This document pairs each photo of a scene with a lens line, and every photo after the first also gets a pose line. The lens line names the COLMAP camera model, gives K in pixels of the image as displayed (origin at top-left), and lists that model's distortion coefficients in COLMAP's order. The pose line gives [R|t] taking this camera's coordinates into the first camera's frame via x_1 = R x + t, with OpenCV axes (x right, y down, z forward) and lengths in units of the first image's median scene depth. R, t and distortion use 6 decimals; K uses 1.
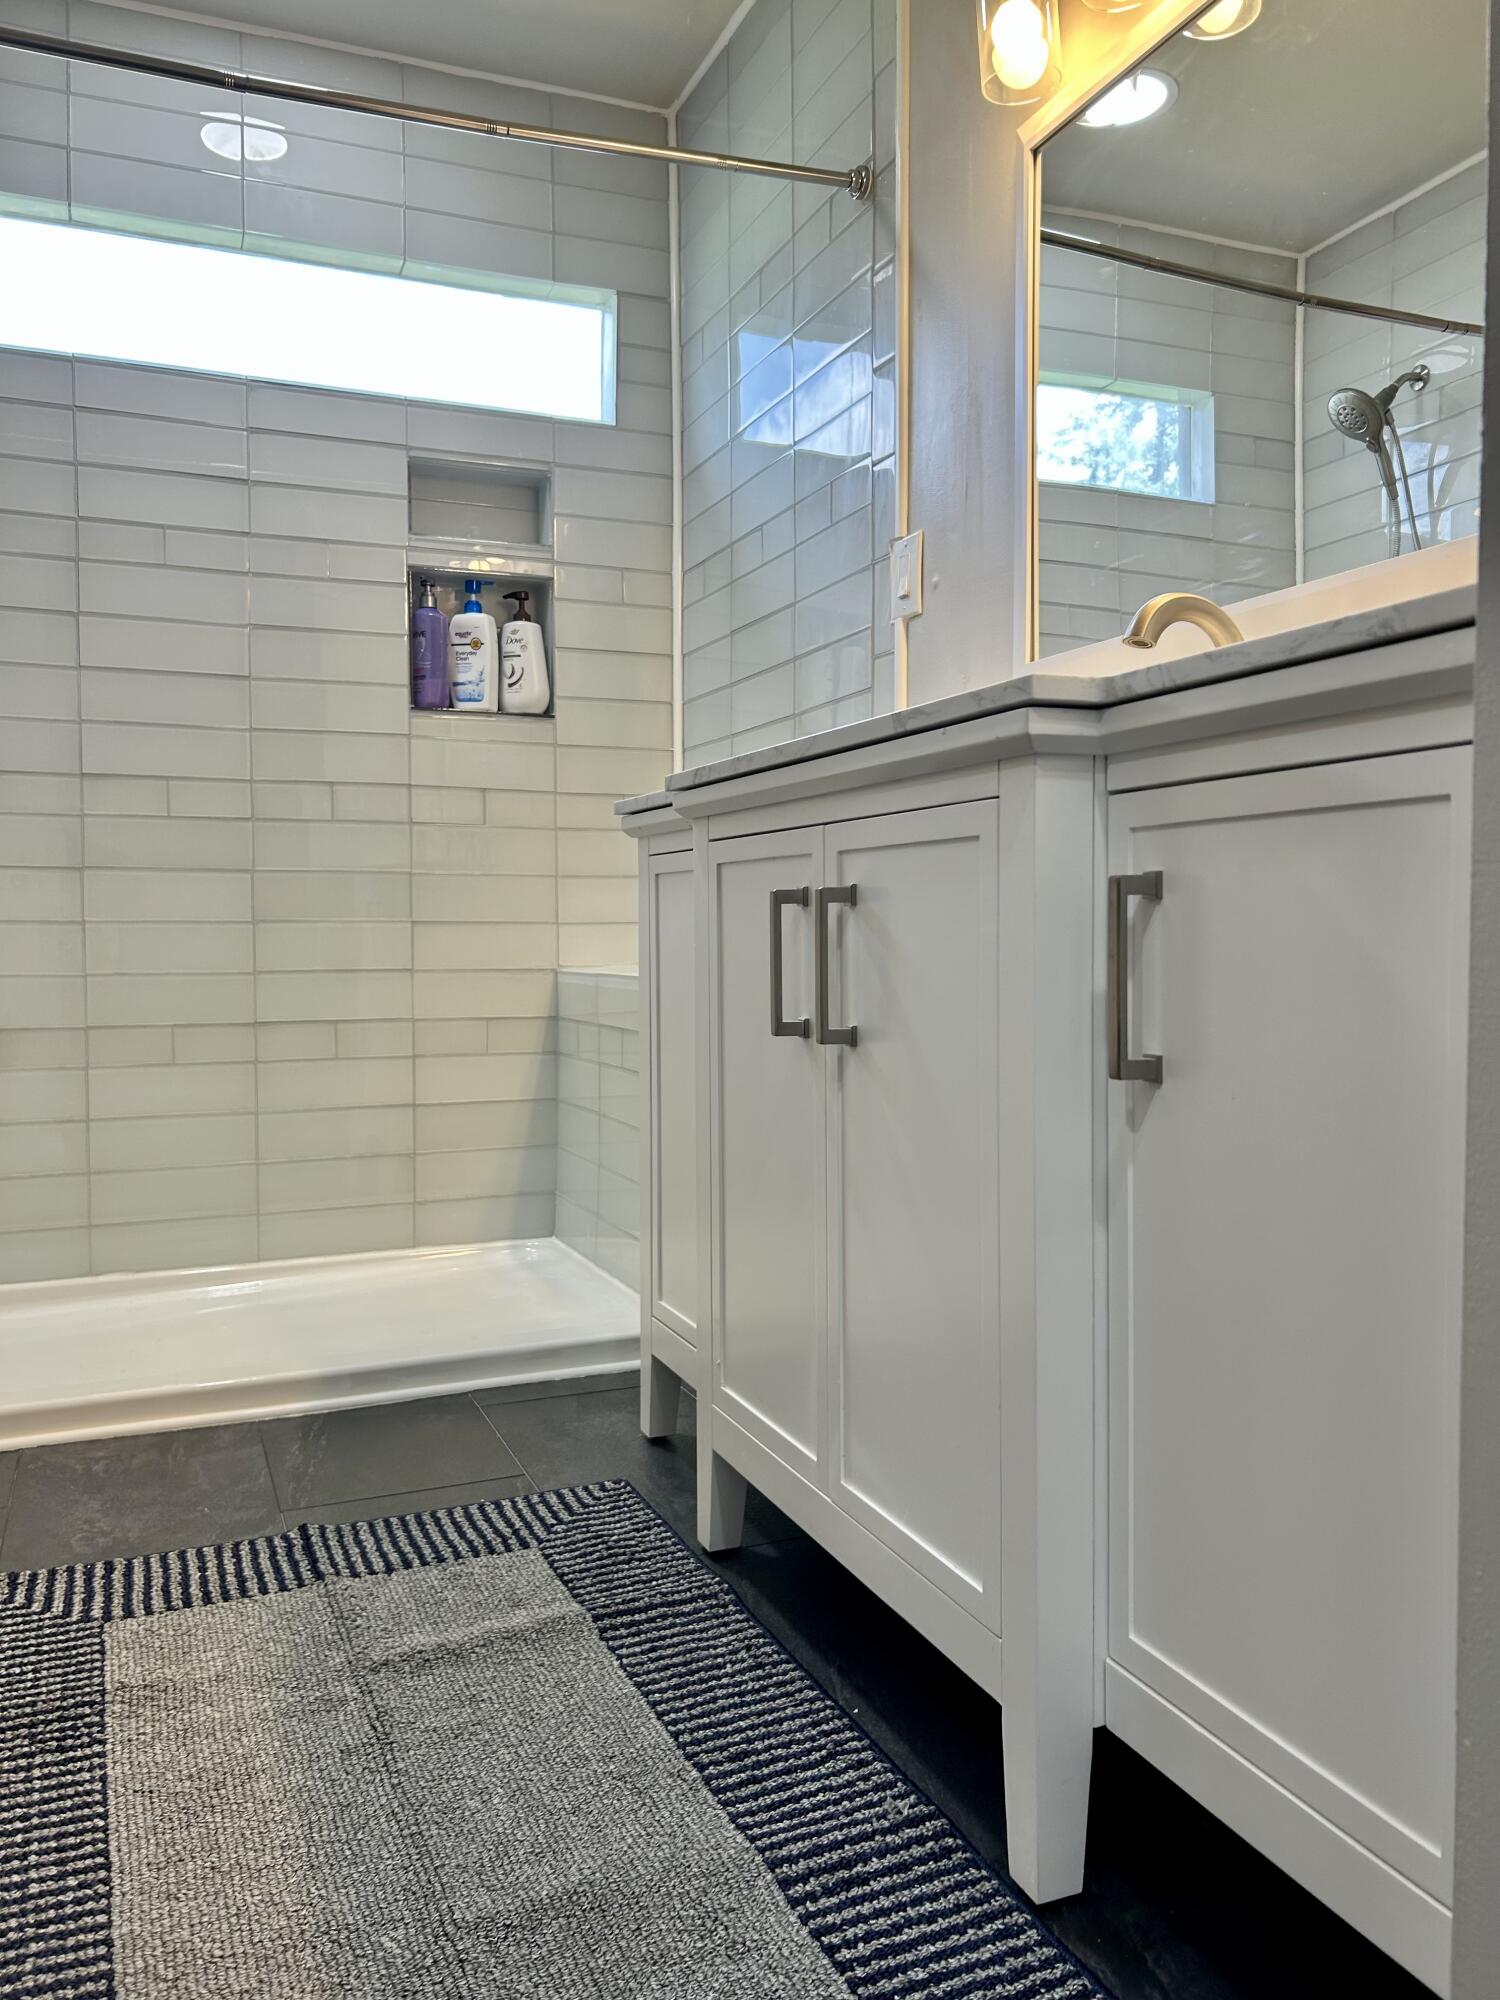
lens RADIAL K [[1509.8, 0, 732.5], [0, 1509.8, 975.7], [0, 0, 1]] dist [0.039621, -0.044957]
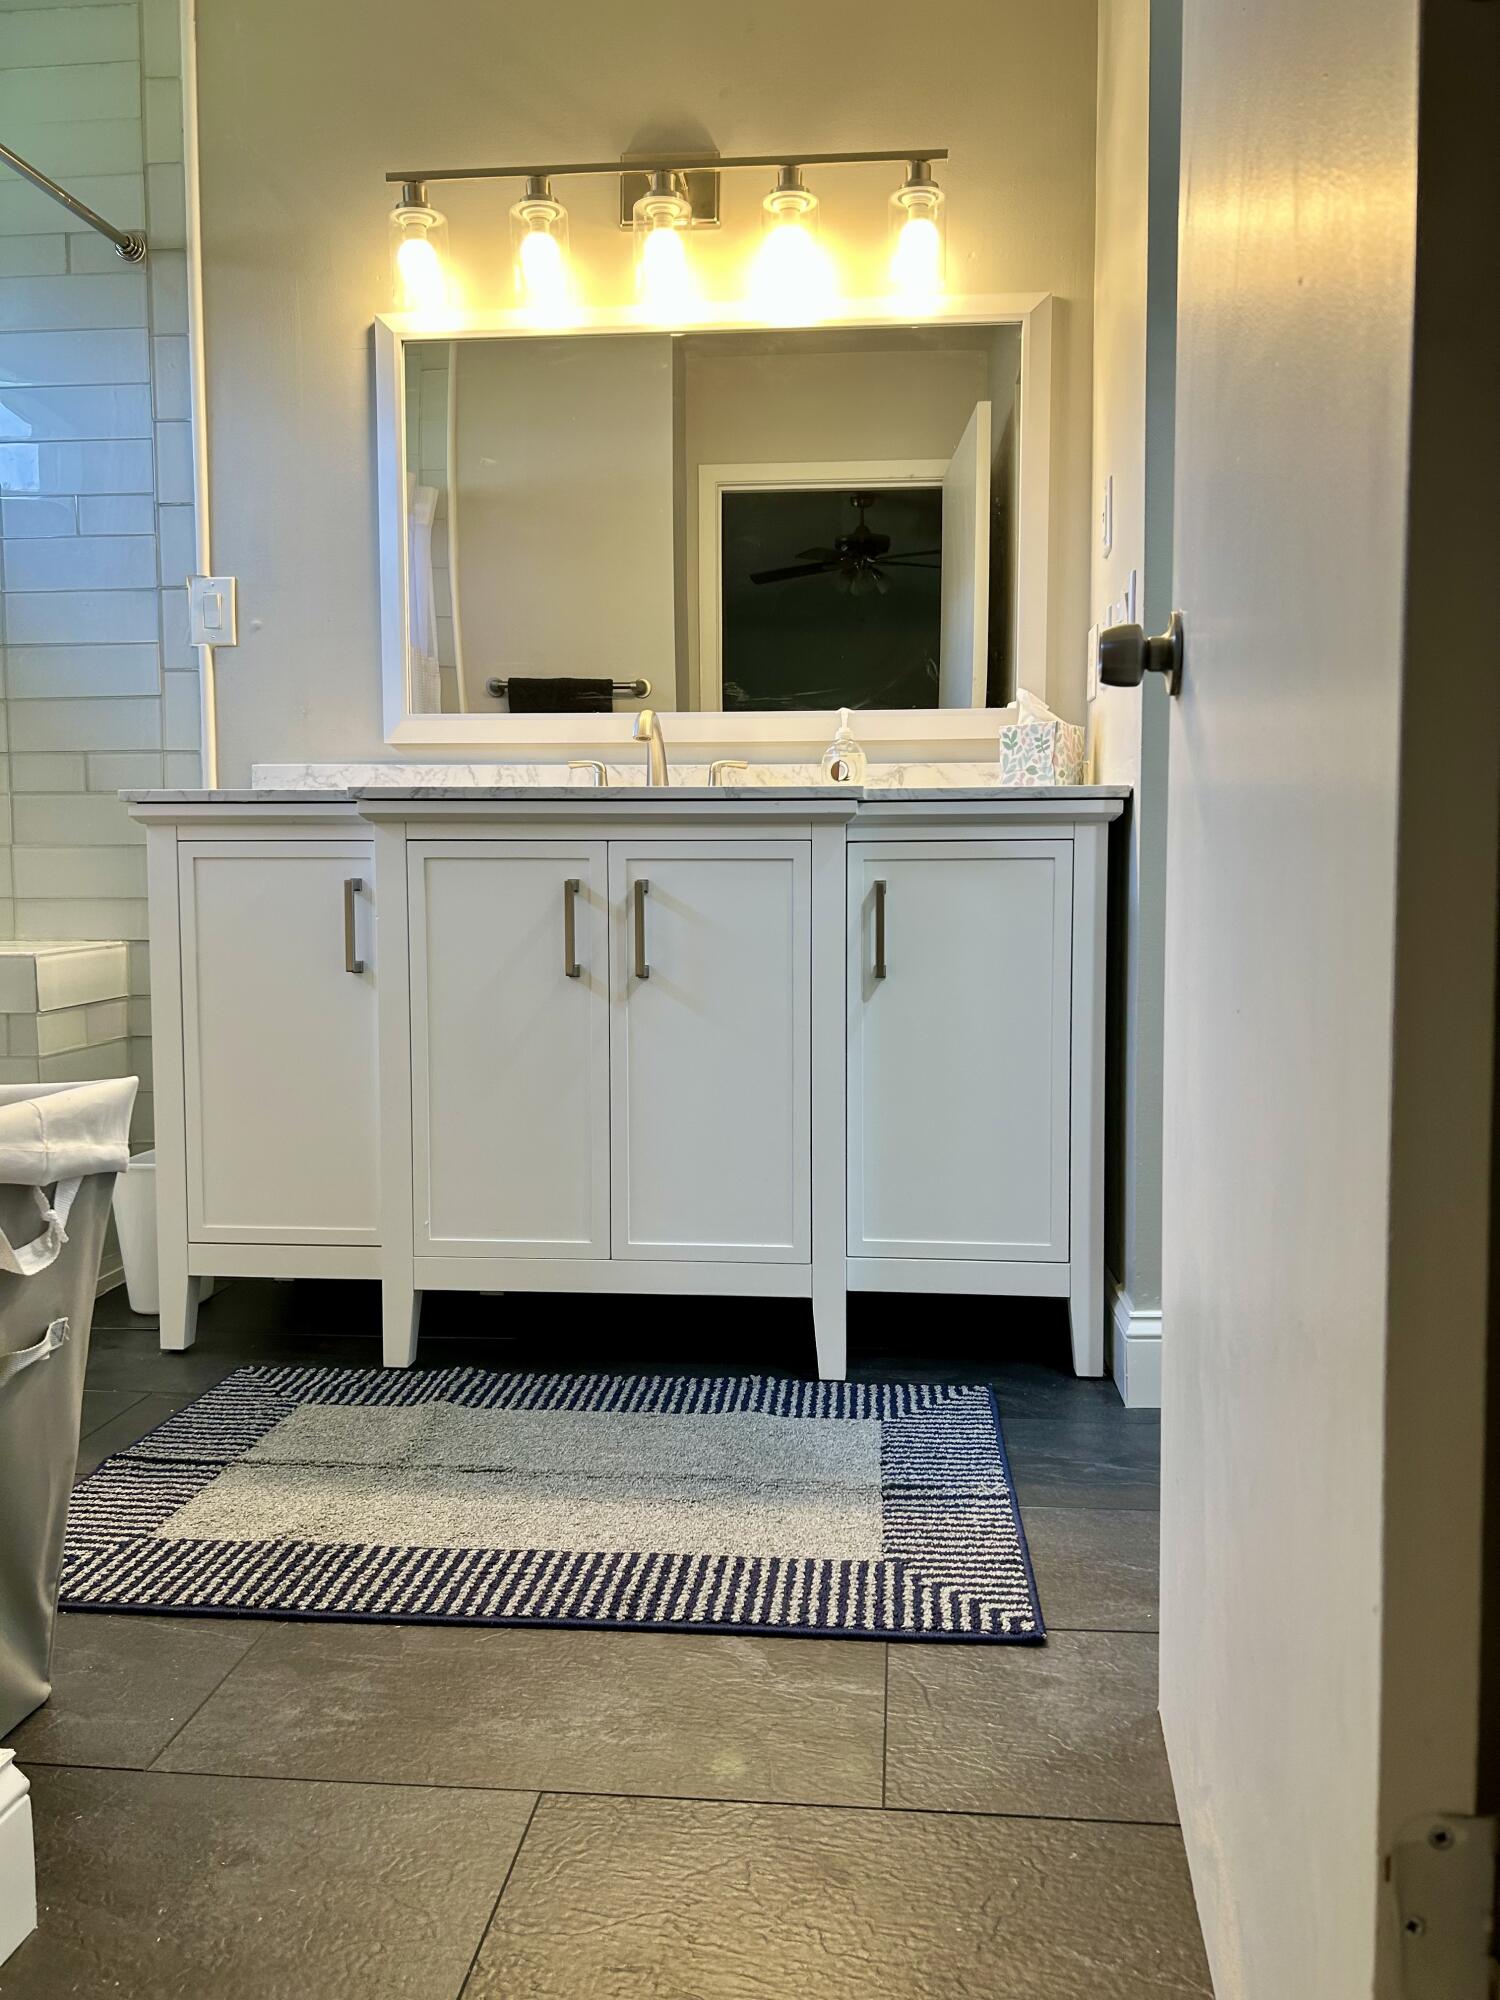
lens RADIAL K [[1512.7, 0, 755.8], [0, 1512.7, 1002.7], [0, 0, 1]] dist [0.027833, -0.026177]
pose [[0.464666, -0.049358, 0.884109, -0.746992], [0.025021, 0.998778, 0.042609, 0.003698], [-0.885132, 0.002322, 0.465334, 0.066642]]
